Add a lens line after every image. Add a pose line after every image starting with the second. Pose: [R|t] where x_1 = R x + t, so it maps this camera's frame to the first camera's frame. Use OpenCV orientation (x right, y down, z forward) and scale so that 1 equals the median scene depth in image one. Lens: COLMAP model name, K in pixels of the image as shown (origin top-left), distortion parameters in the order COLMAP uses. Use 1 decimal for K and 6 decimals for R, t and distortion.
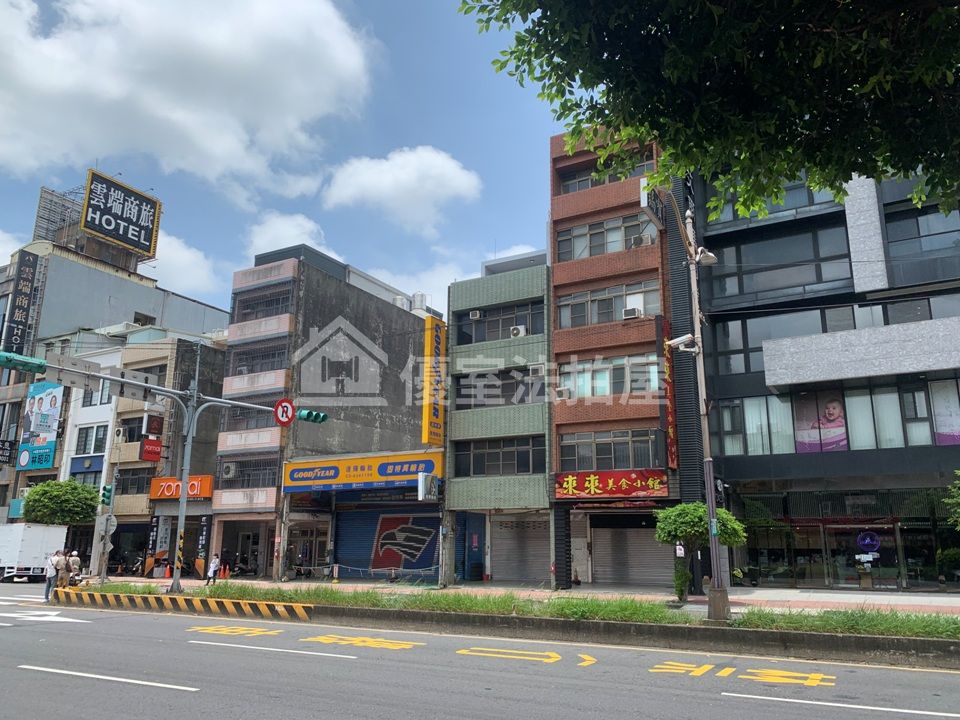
lens RADIAL K [[745.5, 0, 487.5], [0, 745.5, 374.4], [0, 0, 1]] dist [0.151133, -0.039751]
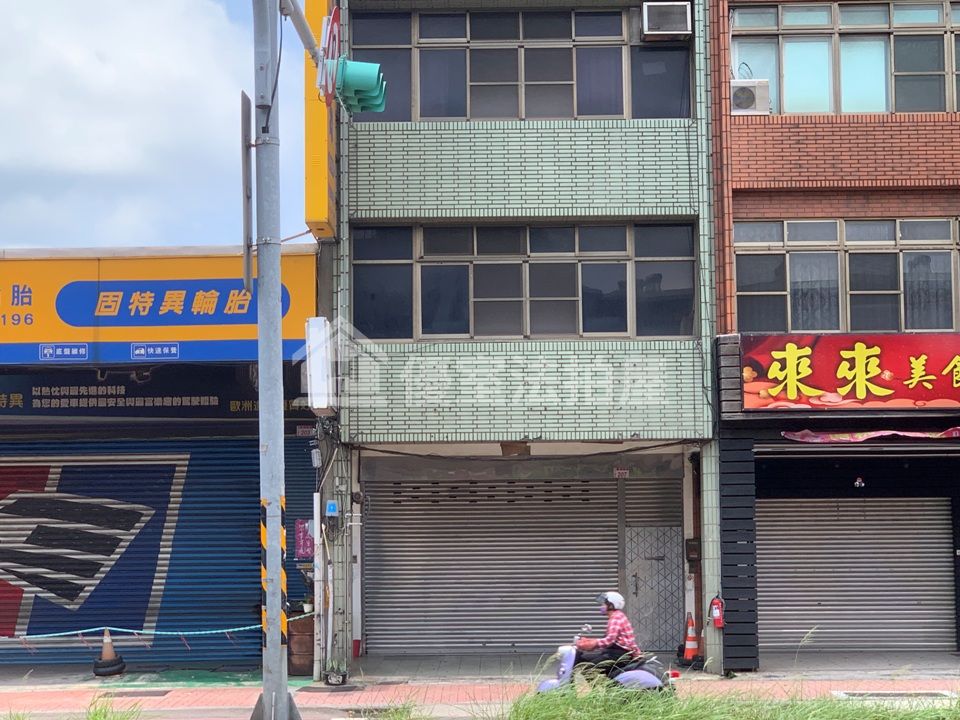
lens RADIAL K [[2095.9, 0, 465.9], [0, 2095.9, 348.1], [0, 0, 1]] dist [0.002700, 0.000000]
pose [[0.875625, 0.034326, 0.481770, -0.430283], [-0.093323, 0.990699, 0.099030, 0.053413], [-0.473890, -0.131673, 0.870684, 0.235336]]
